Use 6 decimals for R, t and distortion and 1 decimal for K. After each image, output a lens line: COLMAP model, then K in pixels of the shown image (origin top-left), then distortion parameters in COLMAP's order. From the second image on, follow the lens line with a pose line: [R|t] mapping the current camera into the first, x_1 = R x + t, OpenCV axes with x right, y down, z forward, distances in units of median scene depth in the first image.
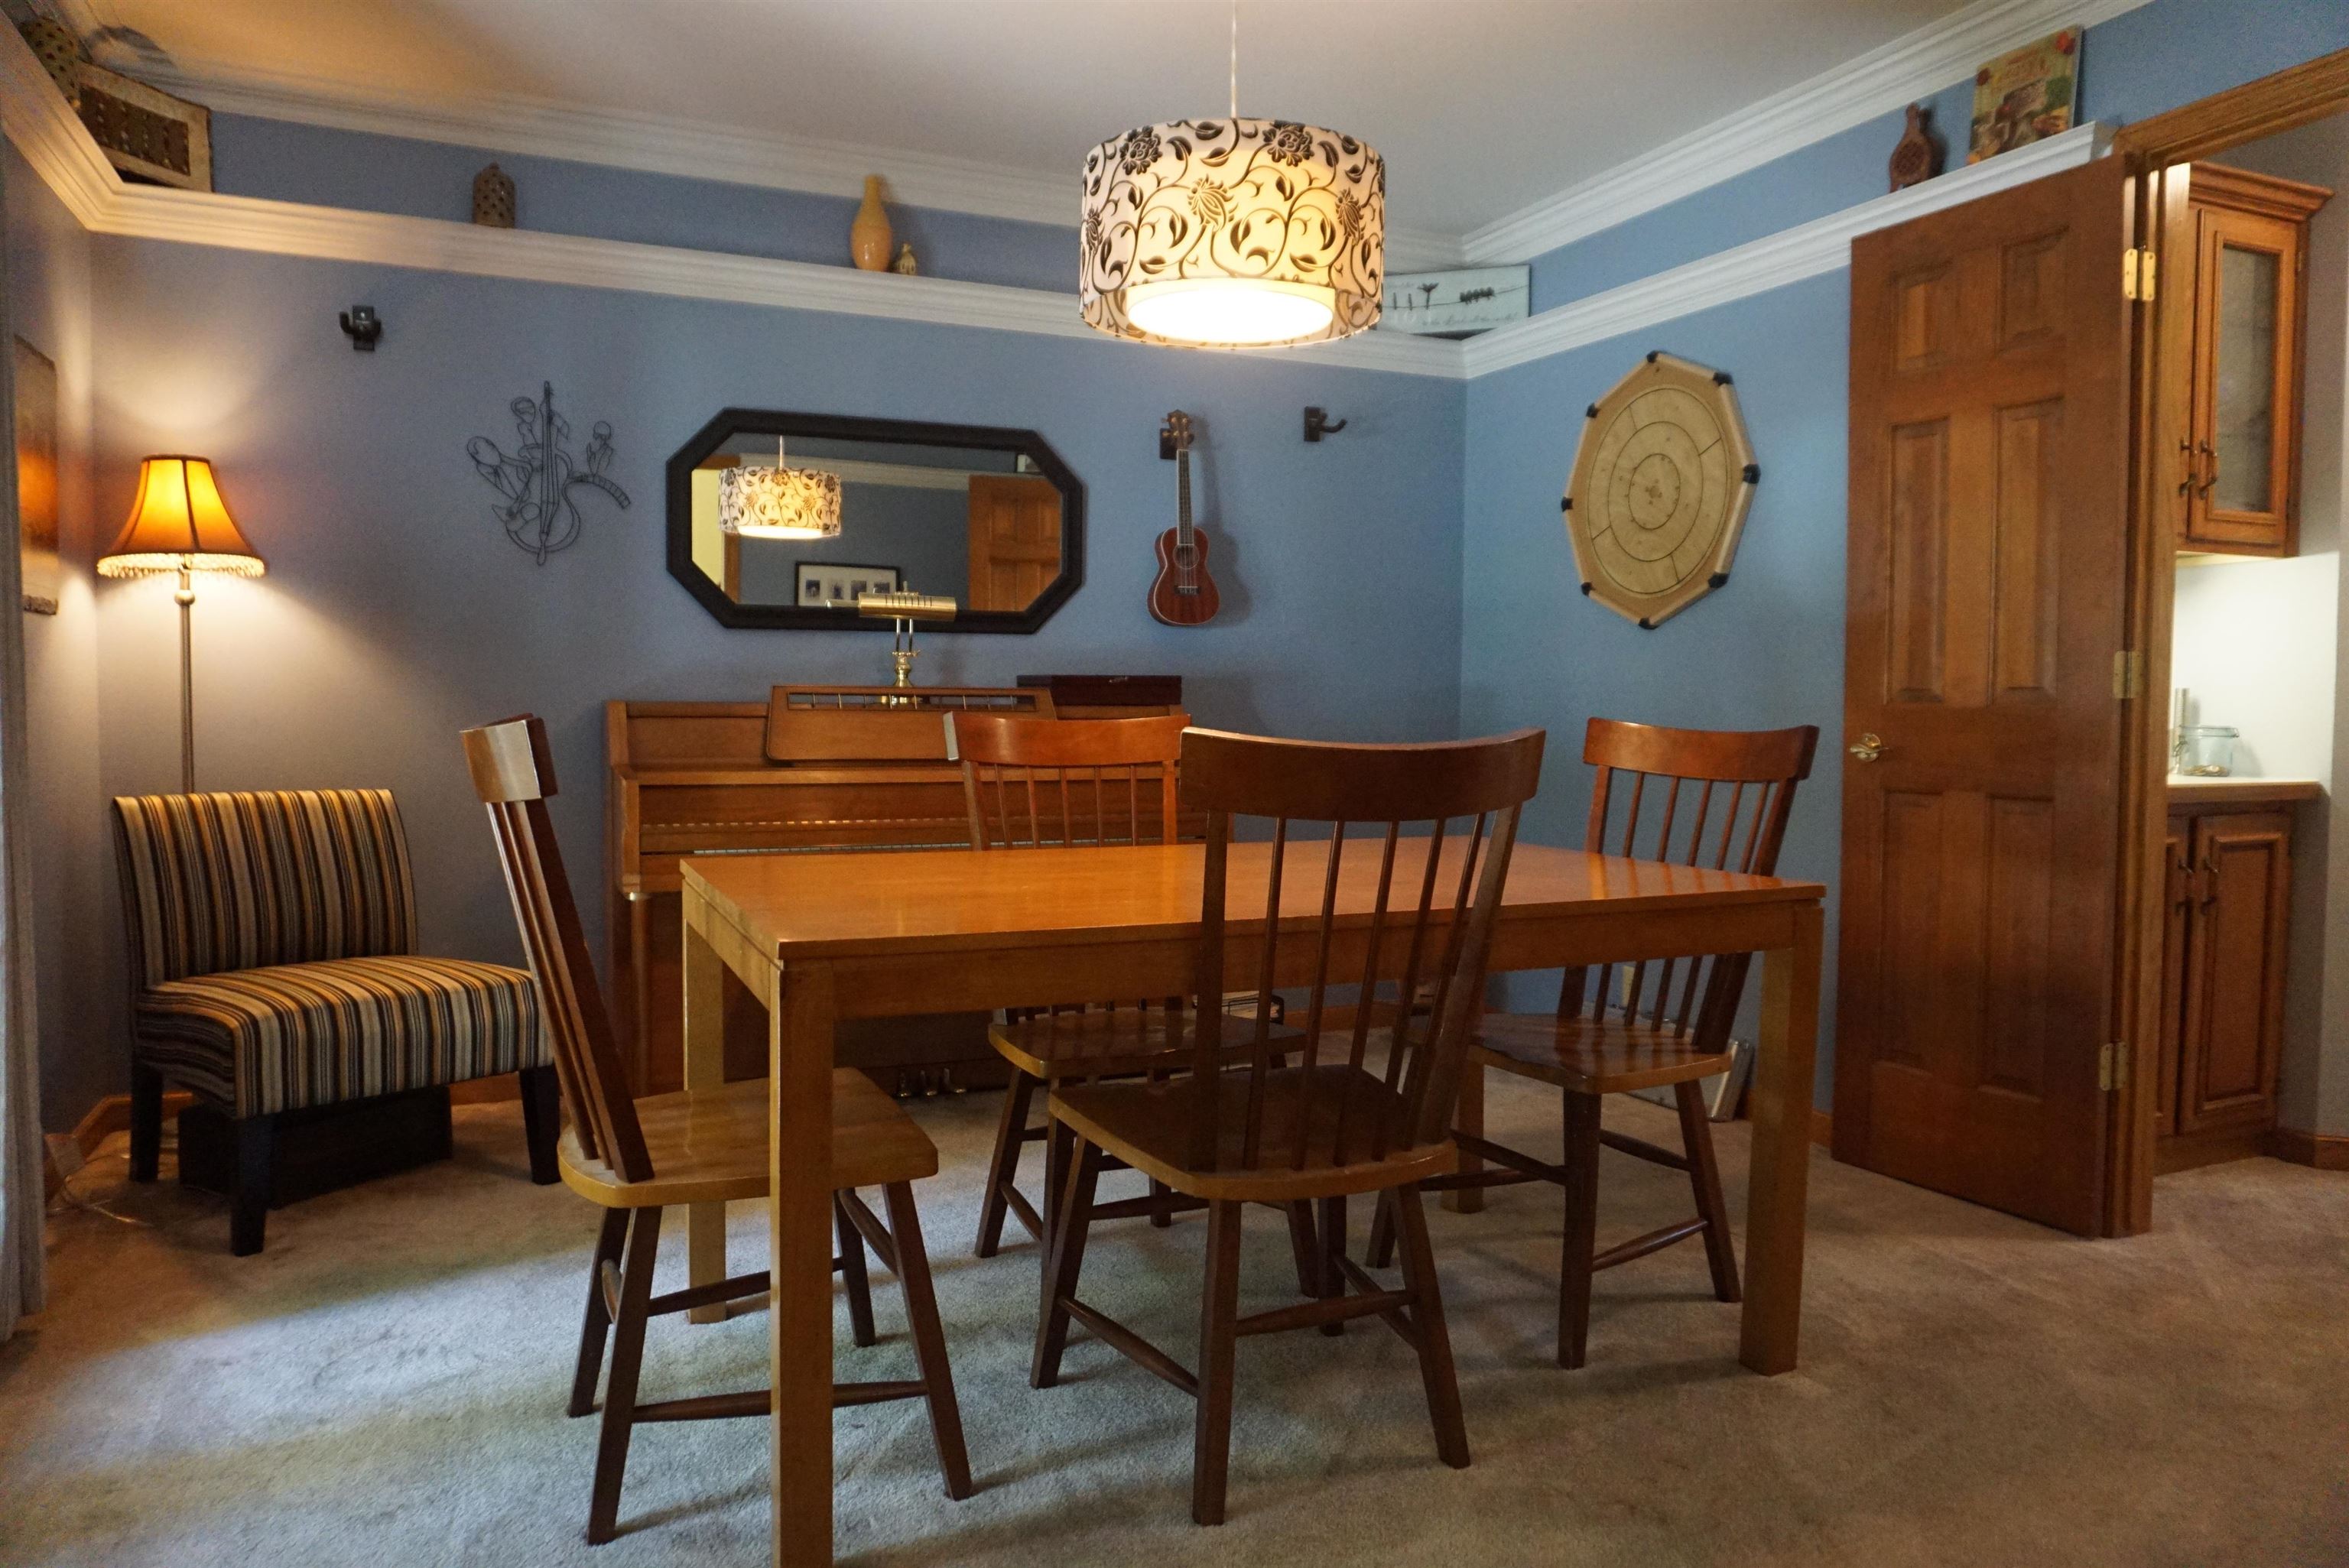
lens RADIAL K [[1572.0, 0, 1169.3], [0, 1572.0, 775.5], [0, 0, 1]] dist [-0.039310, 0.013196]
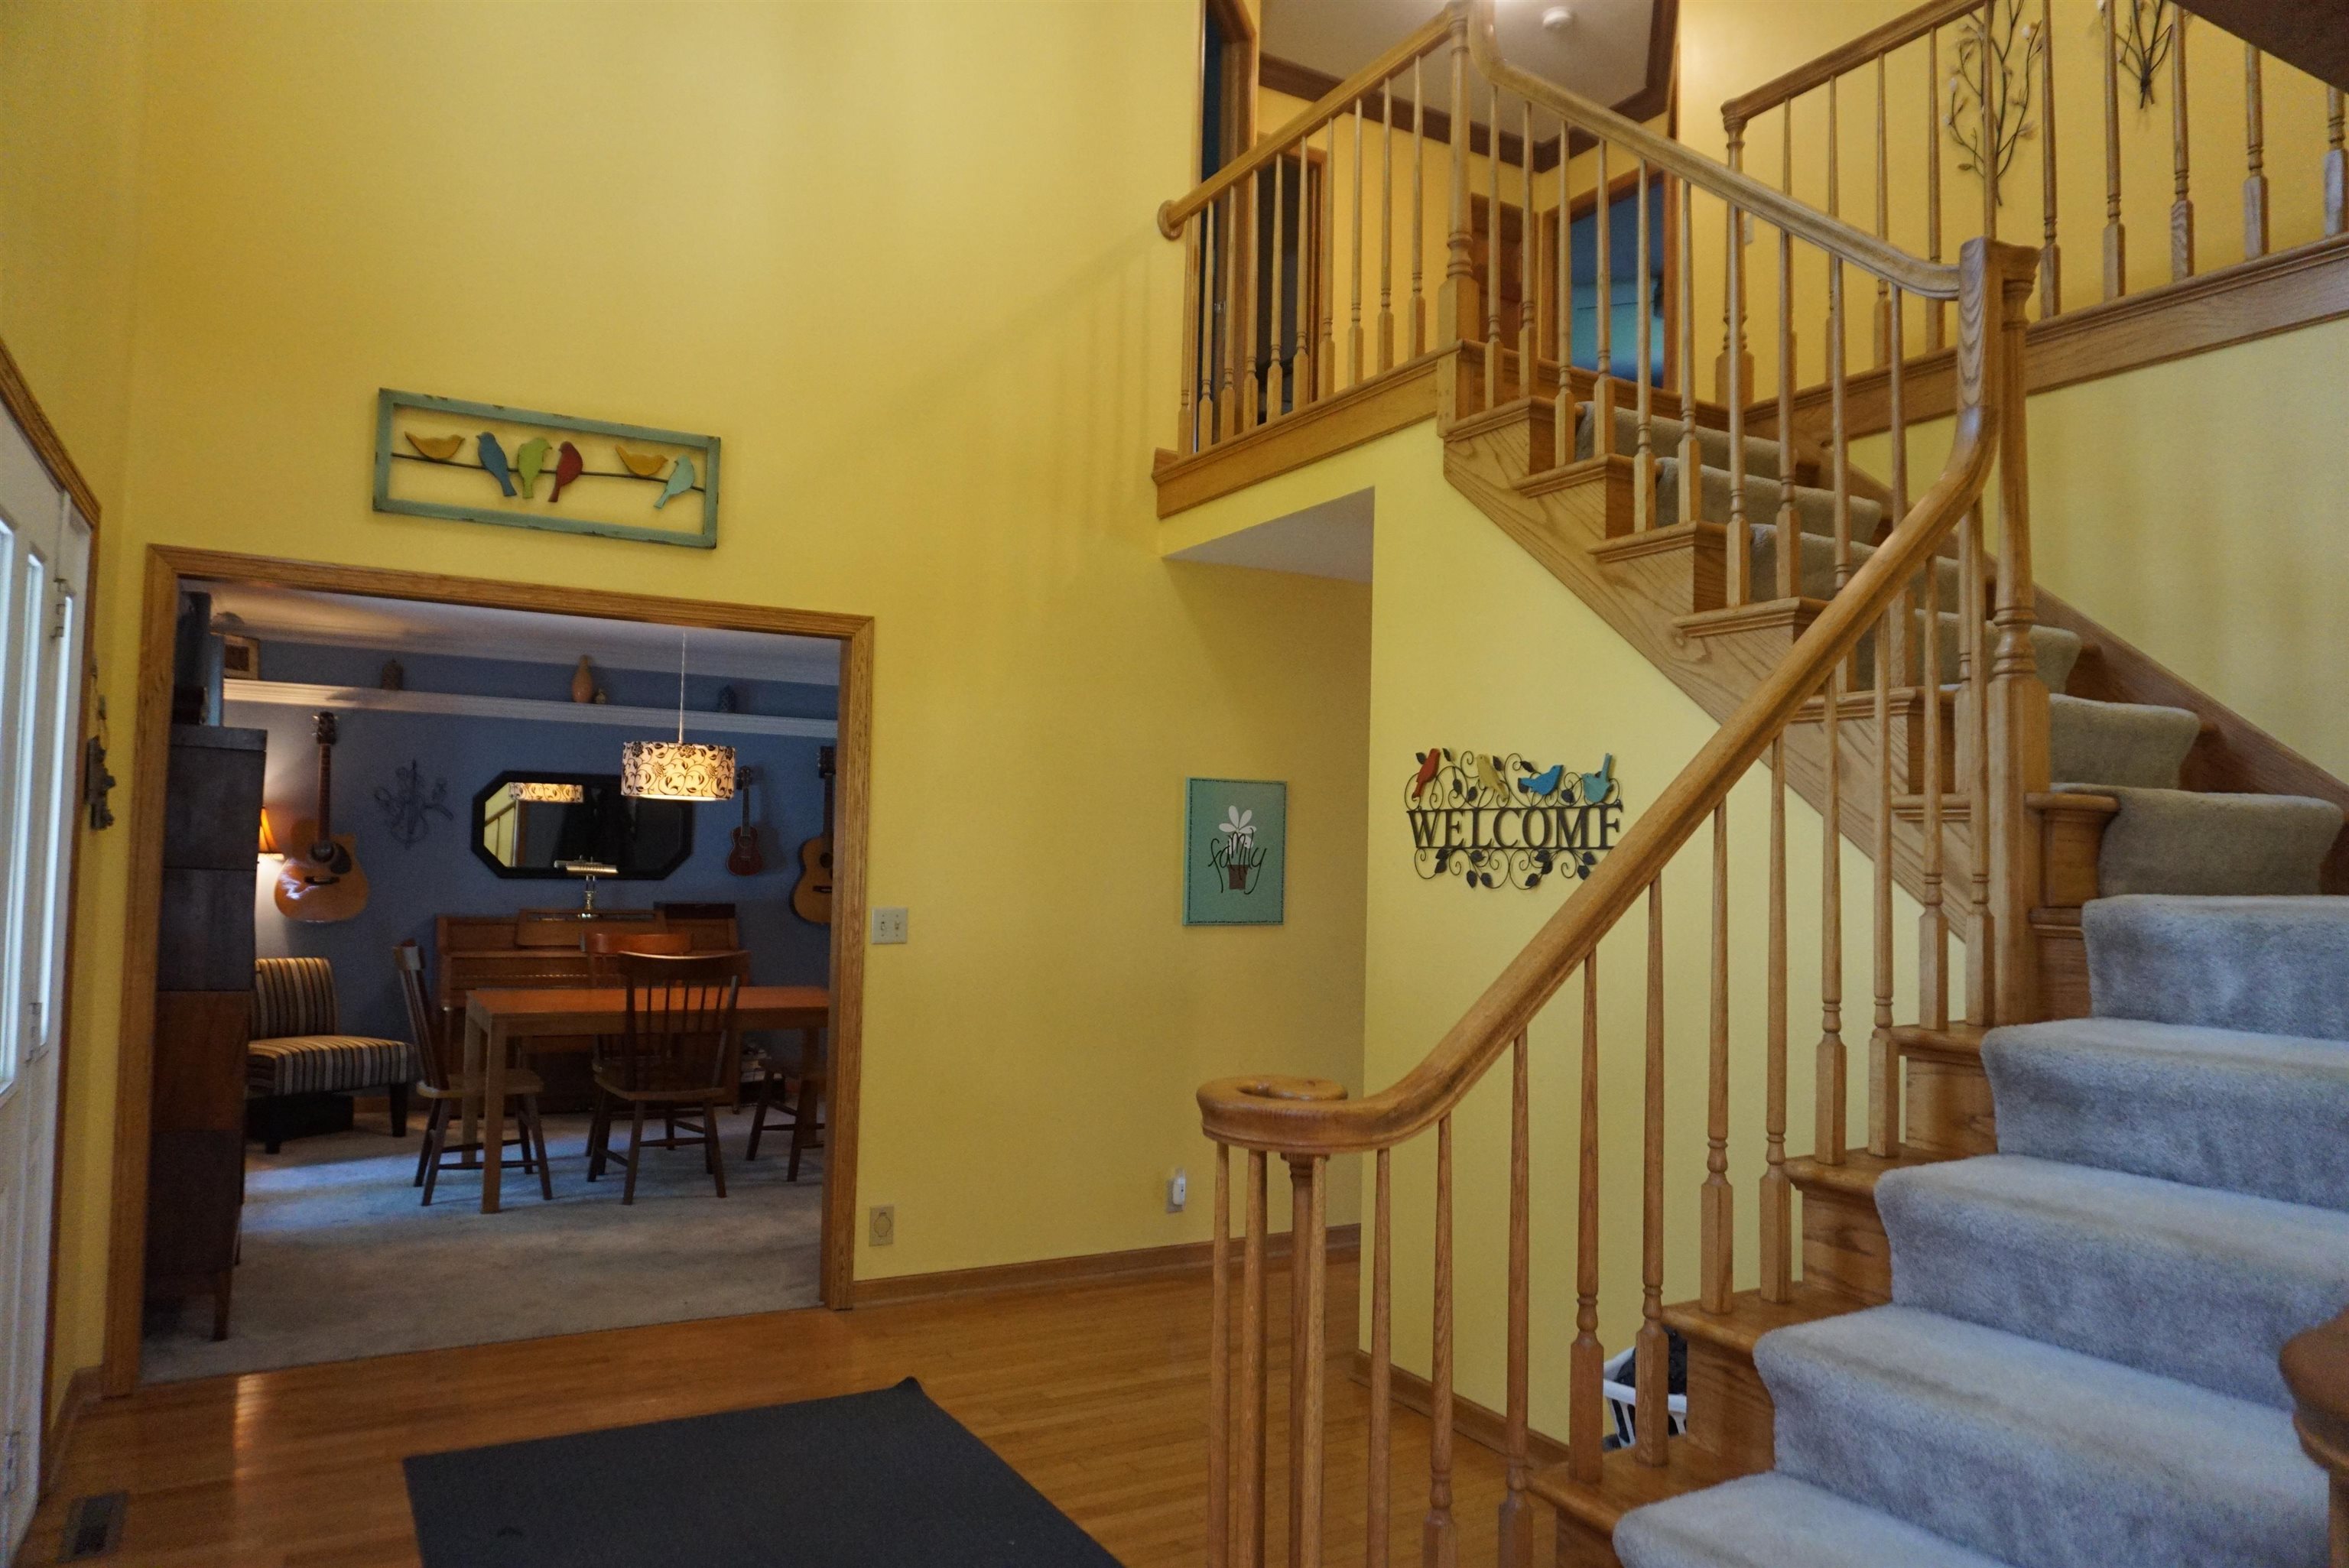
lens RADIAL K [[1572.0, 0, 1178.1], [0, 1572.0, 800.2], [0, 0, 1]] dist [-0.039310, 0.013196]
pose [[0.994301, 0.022076, 0.104297, 0.395385], [-0.013726, 0.996692, -0.080110, -0.048210], [-0.105720, 0.078221, 0.991315, -1.157566]]
